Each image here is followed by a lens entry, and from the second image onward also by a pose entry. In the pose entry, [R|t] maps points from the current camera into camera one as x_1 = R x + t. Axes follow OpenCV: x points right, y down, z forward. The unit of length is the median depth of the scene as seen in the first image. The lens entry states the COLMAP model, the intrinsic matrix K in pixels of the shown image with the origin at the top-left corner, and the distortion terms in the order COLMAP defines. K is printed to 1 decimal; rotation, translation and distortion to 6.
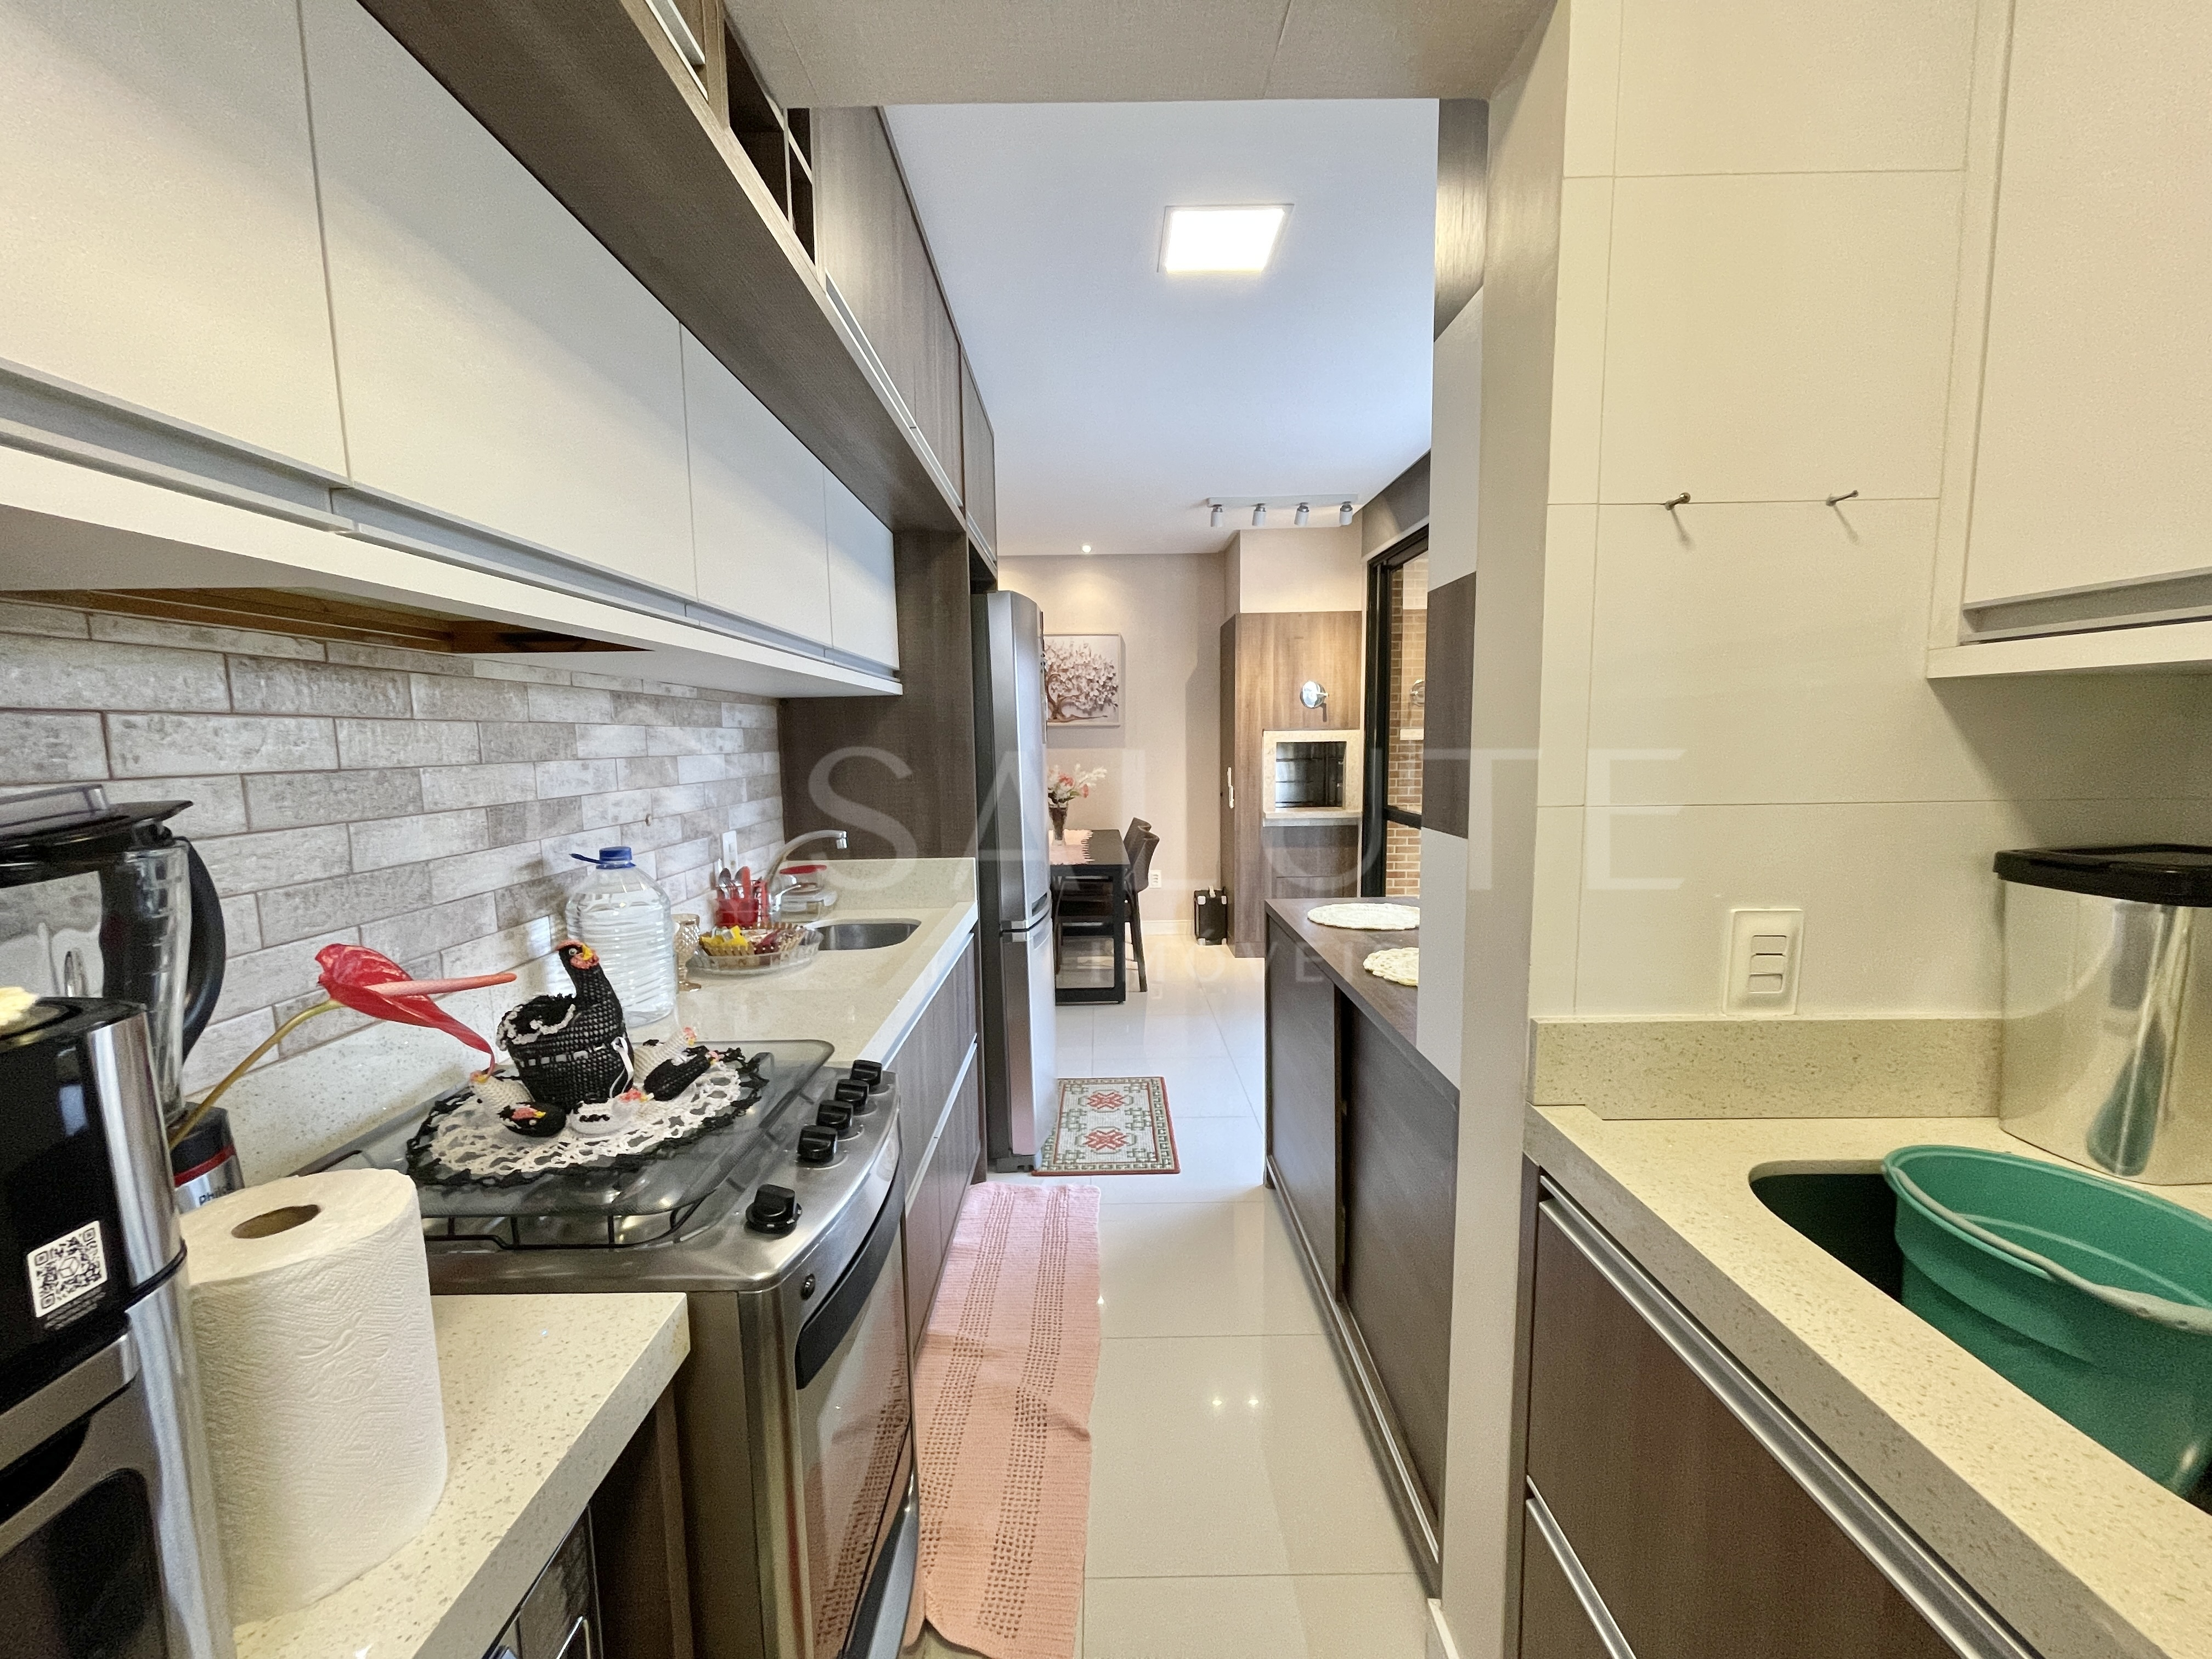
lens RADIAL K [[889.6, 0, 1083.8], [0, 889.6, 831.8], [0, 0, 1]] dist [-0.002421, -0.001131]
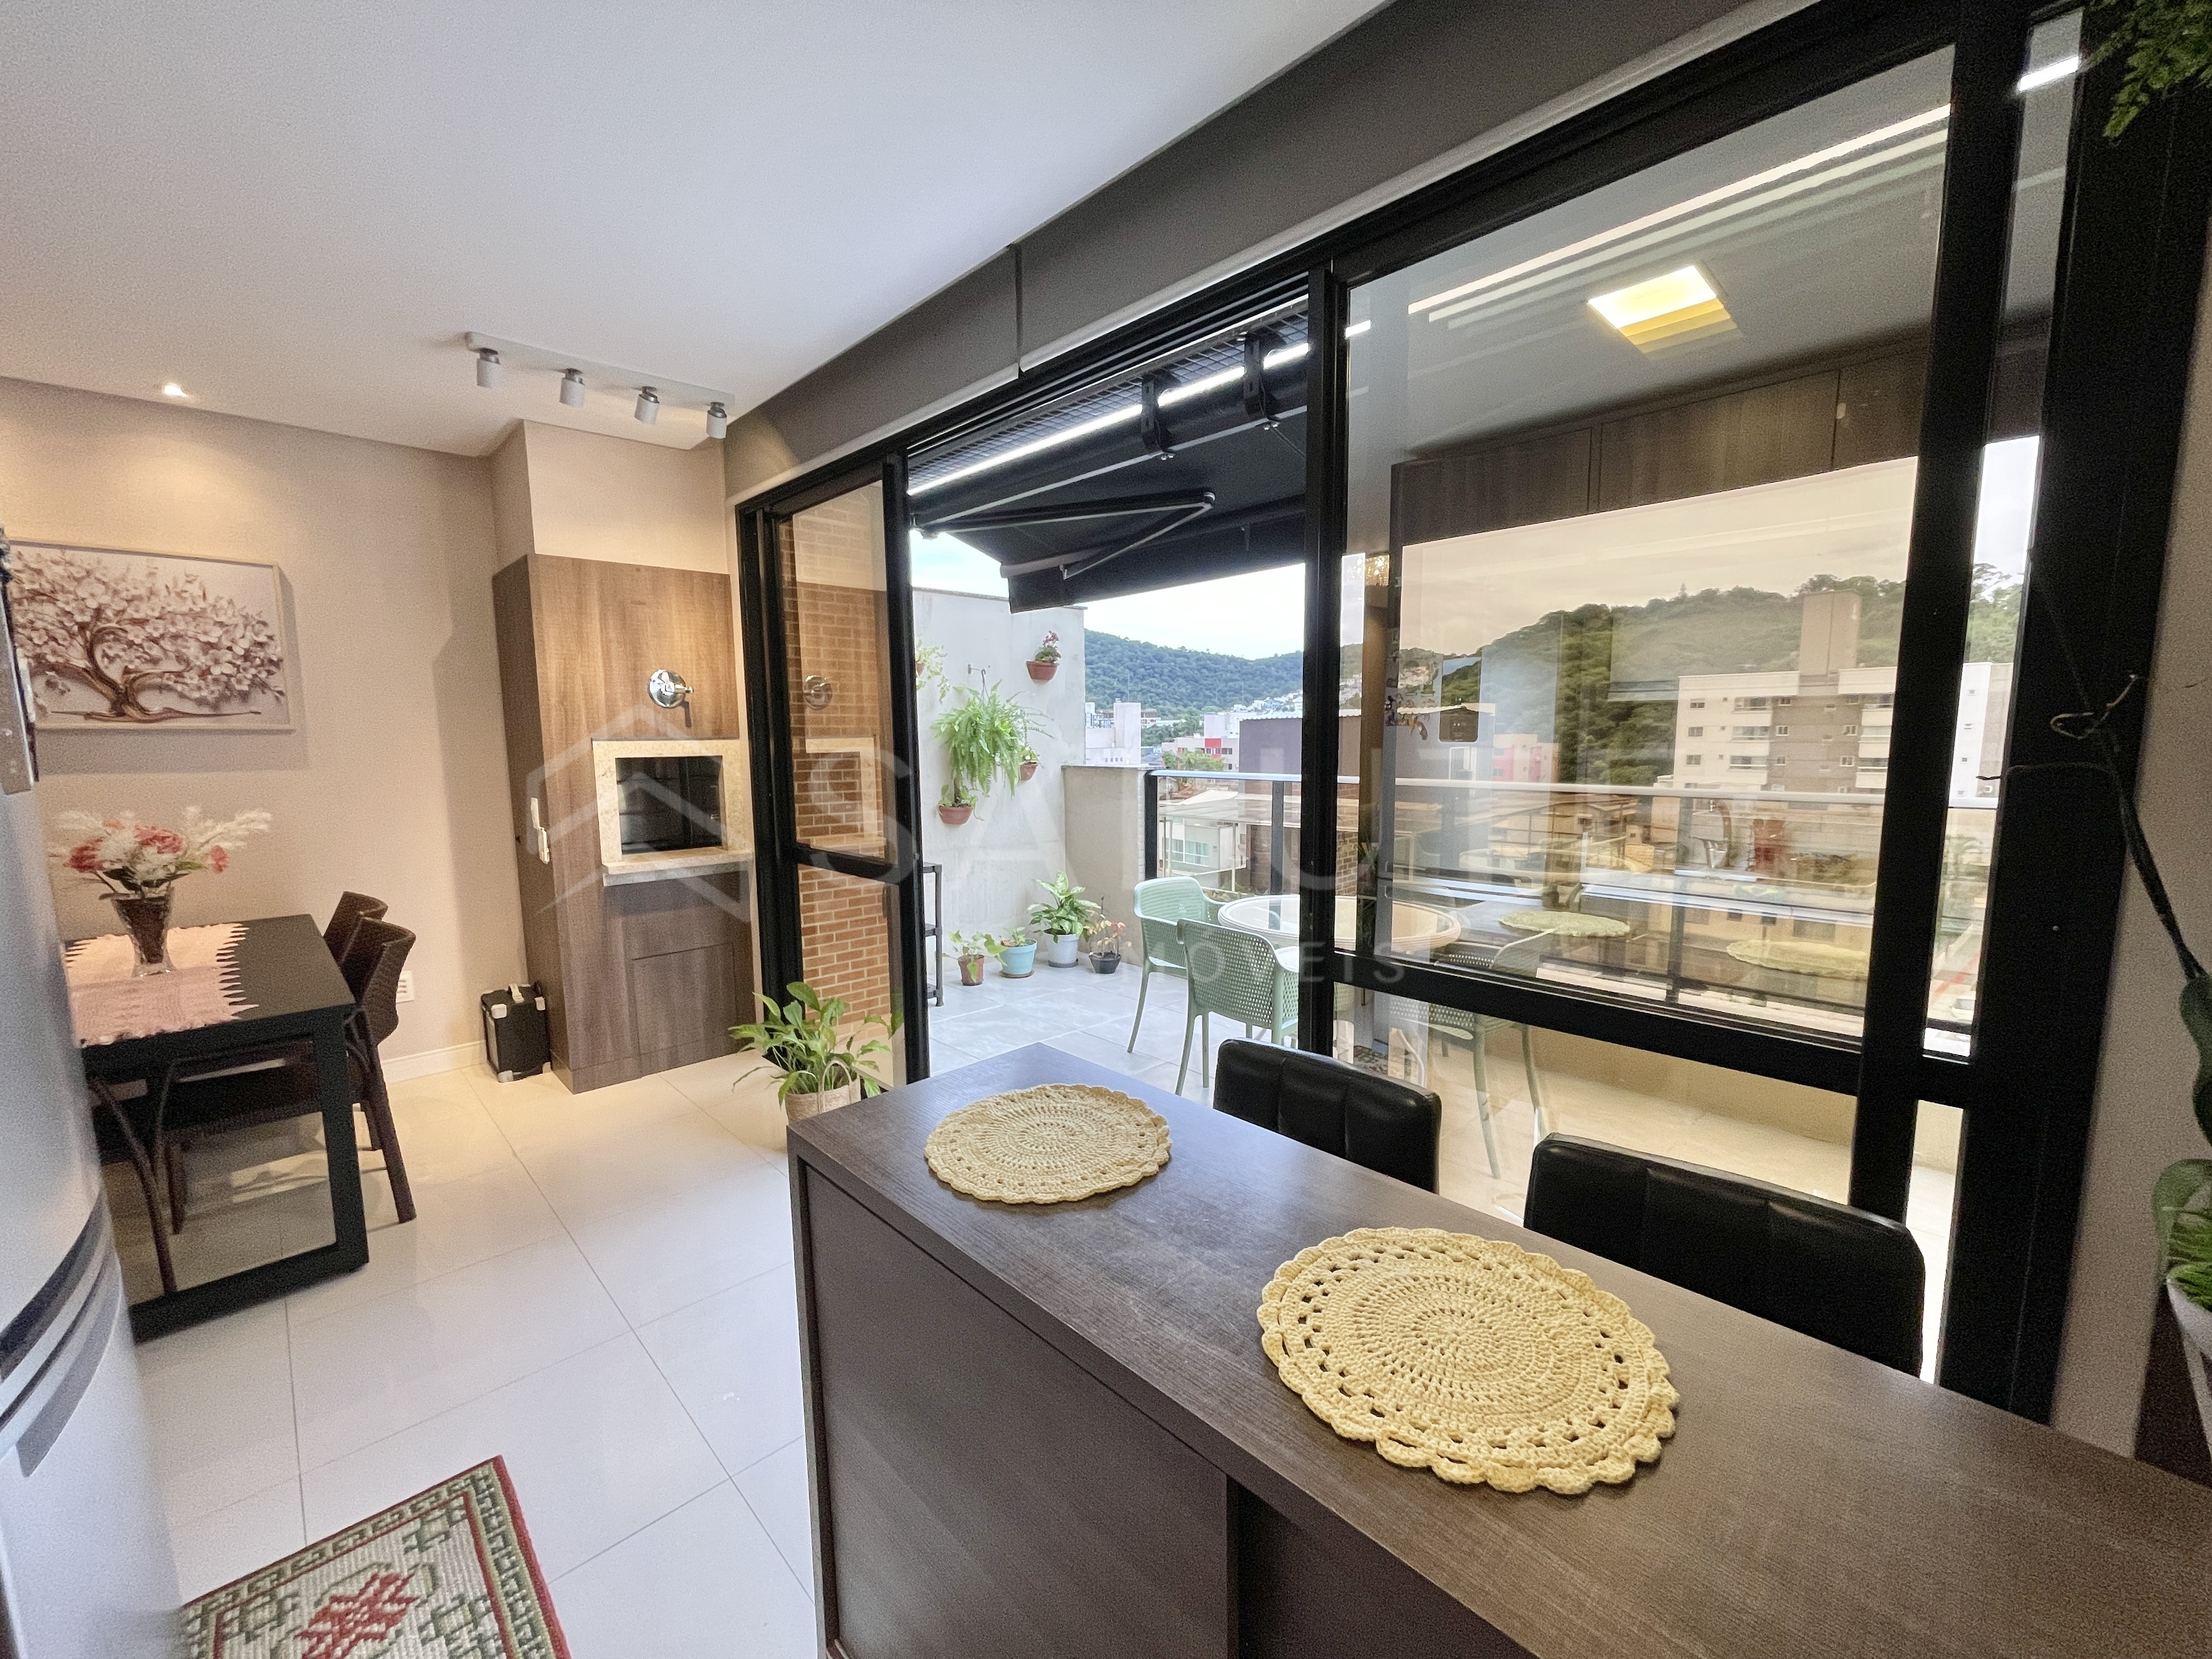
lens RADIAL K [[889.6, 0, 1113.0], [0, 889.6, 838.4], [0, 0, 1]] dist [-0.002421, -0.001131]
pose [[0.704477, -0.074852, 0.705768, 0.005516], [0.073864, 0.996755, 0.031985, -0.034998], [-0.705872, 0.029599, 0.707721, 0.272196]]
